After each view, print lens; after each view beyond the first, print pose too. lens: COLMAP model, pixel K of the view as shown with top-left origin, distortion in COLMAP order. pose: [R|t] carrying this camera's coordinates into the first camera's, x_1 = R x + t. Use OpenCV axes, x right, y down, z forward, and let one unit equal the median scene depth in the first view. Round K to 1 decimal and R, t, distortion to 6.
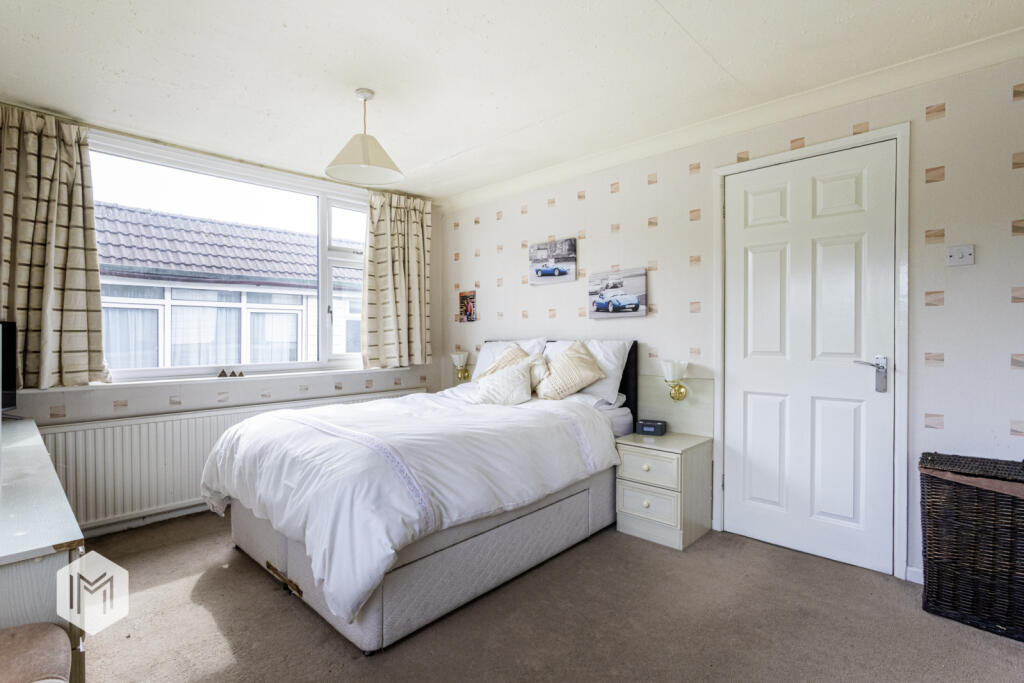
lens RADIAL K [[489.7, 0, 513.3], [0, 489.7, 341.0], [0, 0, 1]] dist [-0.020653, 0.000357]
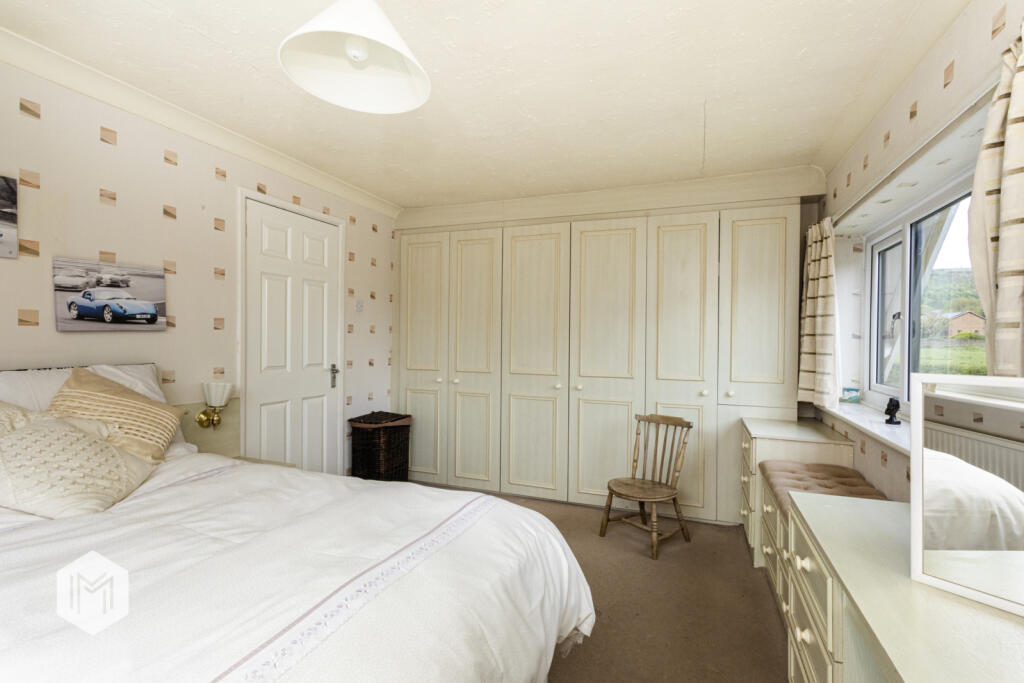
lens RADIAL K [[484.4, 0, 515.8], [0, 484.4, 337.8], [0, 0, 1]] dist [0.005025, 0.002596]
pose [[-0.396171, -0.004241, 0.918167, -0.631353], [-0.003902, 0.999988, 0.002935, -0.042781], [-0.918169, -0.002420, -0.396182, 0.765099]]
